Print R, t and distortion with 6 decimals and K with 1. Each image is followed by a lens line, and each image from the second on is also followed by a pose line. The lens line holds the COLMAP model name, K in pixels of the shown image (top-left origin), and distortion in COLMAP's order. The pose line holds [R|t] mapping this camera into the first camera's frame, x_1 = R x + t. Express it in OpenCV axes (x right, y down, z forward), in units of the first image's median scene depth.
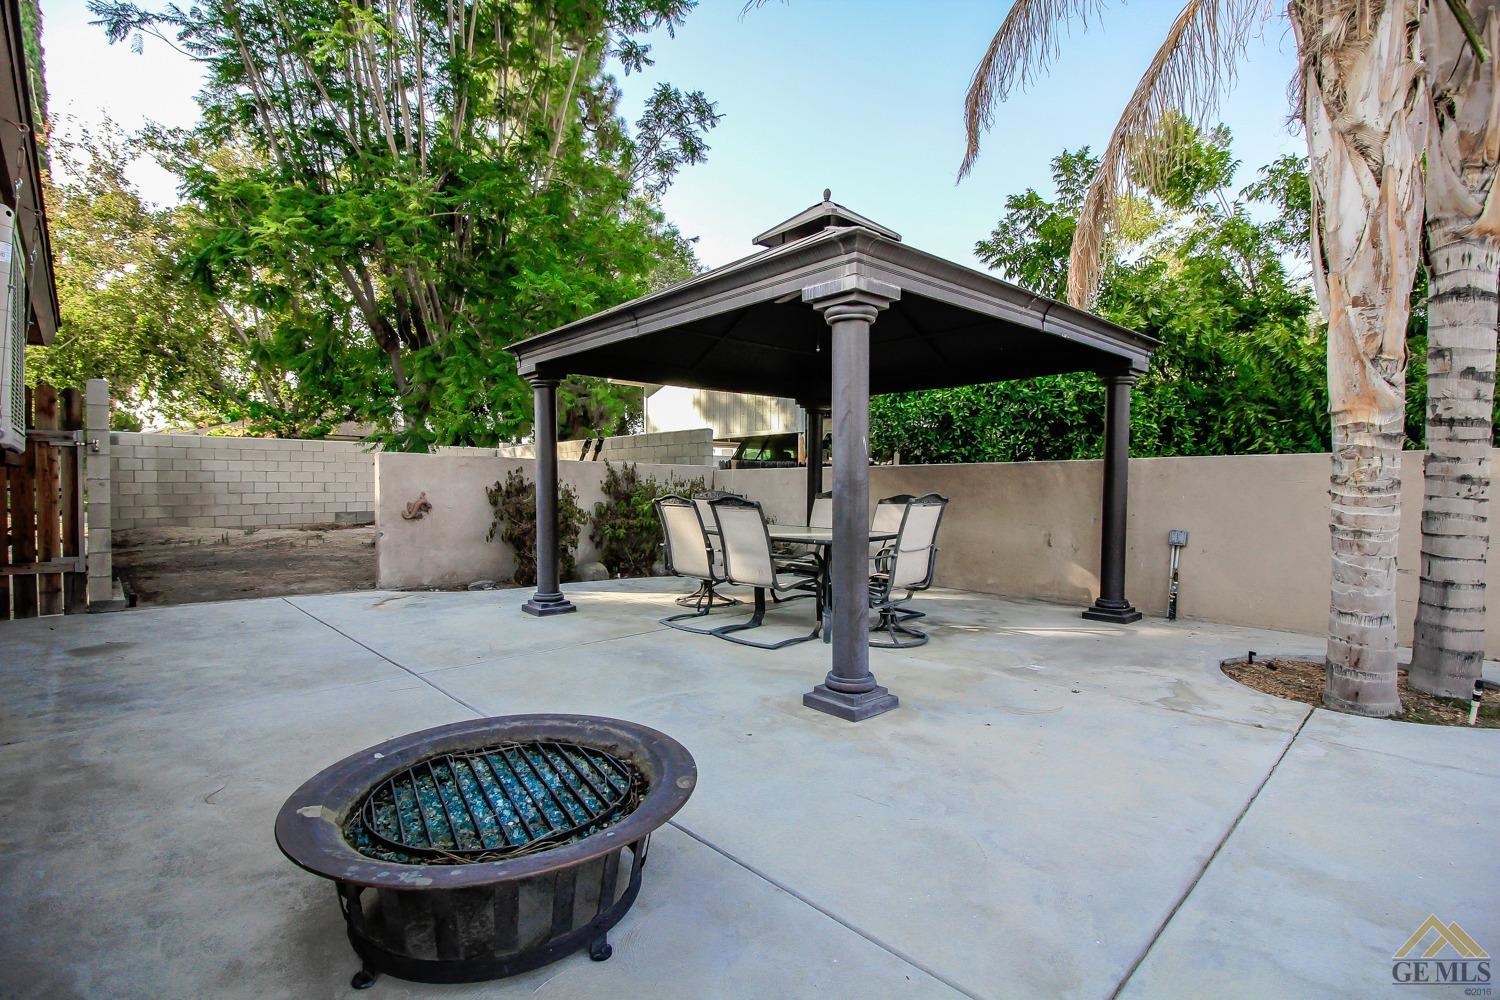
lens RADIAL K [[700.4, 0, 755.6], [0, 700.4, 496.8], [0, 0, 1]] dist [-0.001942, -0.000982]
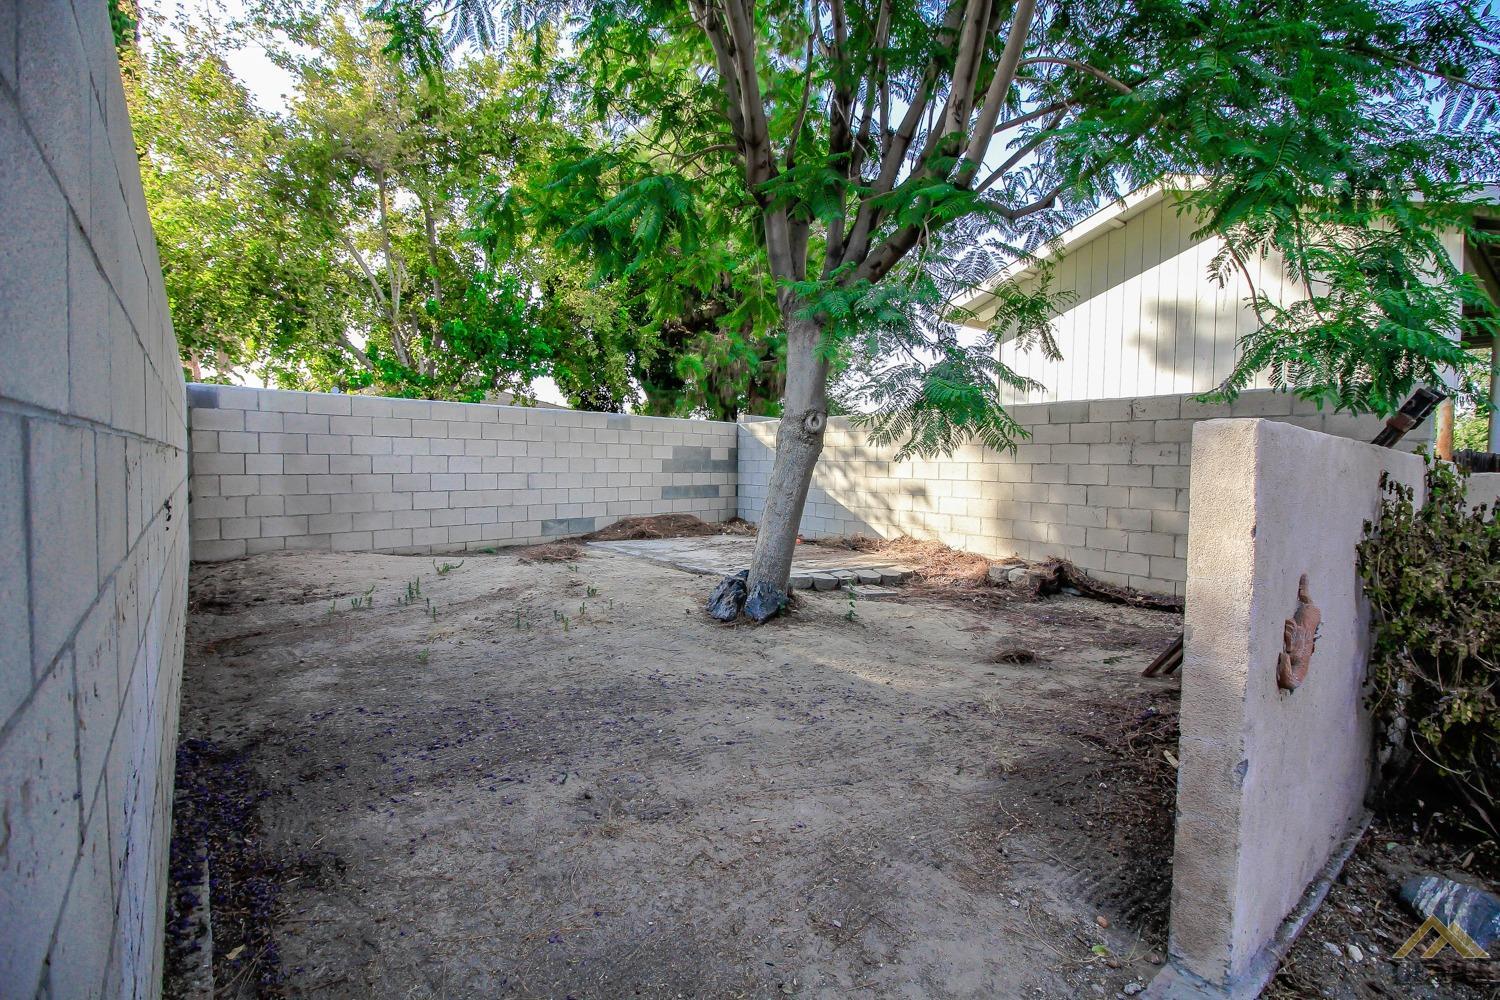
lens RADIAL K [[700.4, 0, 755.6], [0, 700.4, 496.8], [0, 0, 1]] dist [-0.001942, -0.000982]
pose [[0.995569, 0.017170, -0.092457, -0.271136], [-0.014371, 0.999420, 0.030858, -0.016788], [0.092933, -0.029393, 0.995238, 0.302112]]
